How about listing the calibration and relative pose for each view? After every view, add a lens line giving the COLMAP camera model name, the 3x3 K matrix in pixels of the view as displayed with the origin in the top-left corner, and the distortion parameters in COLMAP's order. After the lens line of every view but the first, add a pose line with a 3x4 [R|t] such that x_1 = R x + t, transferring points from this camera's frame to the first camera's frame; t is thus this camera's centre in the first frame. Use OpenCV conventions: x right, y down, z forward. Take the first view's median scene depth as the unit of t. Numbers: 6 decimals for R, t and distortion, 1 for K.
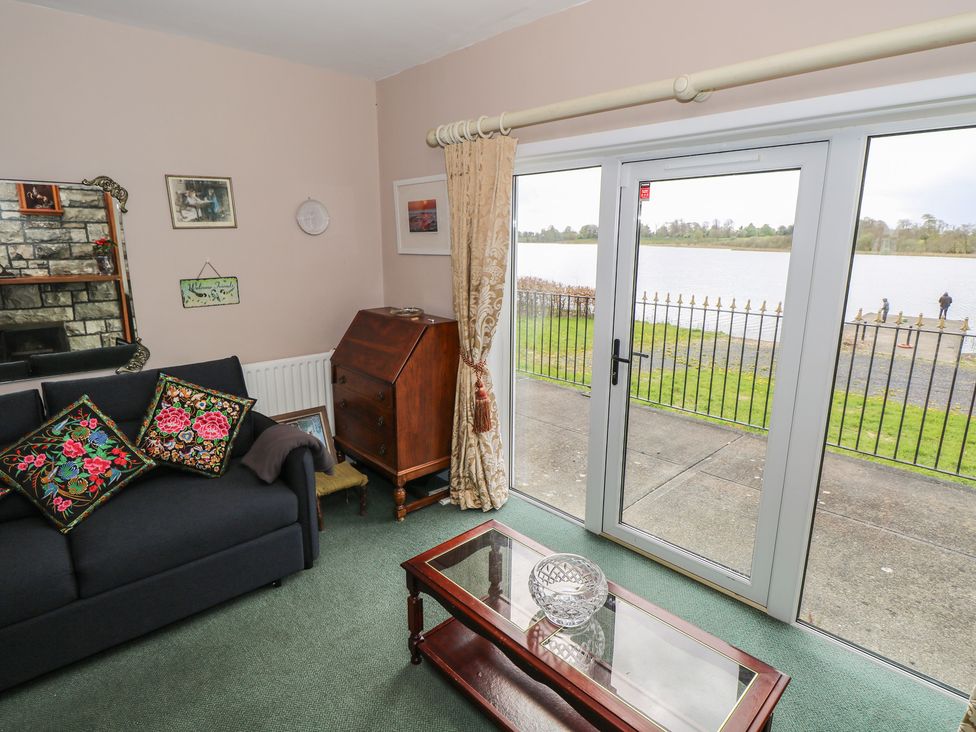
lens RADIAL K [[529.5, 0, 486.0], [0, 529.5, 368.2], [0, 0, 1]] dist [-0.003316, -0.010784]
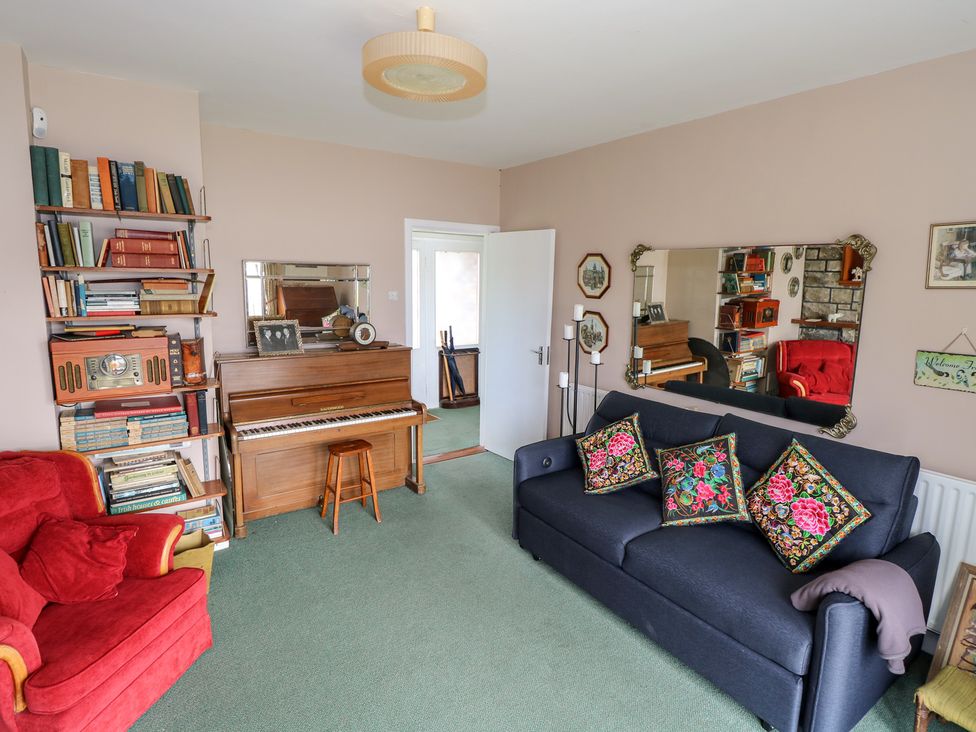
lens RADIAL K [[529.5, 0, 488.3], [0, 529.5, 364.3], [0, 0, 1]] dist [-0.003316, -0.010784]
pose [[-0.152354, 0.157647, -0.975672, 0.366689], [-0.248703, 0.949314, 0.192224, -0.162336], [0.956522, 0.271939, -0.105424, 0.541435]]
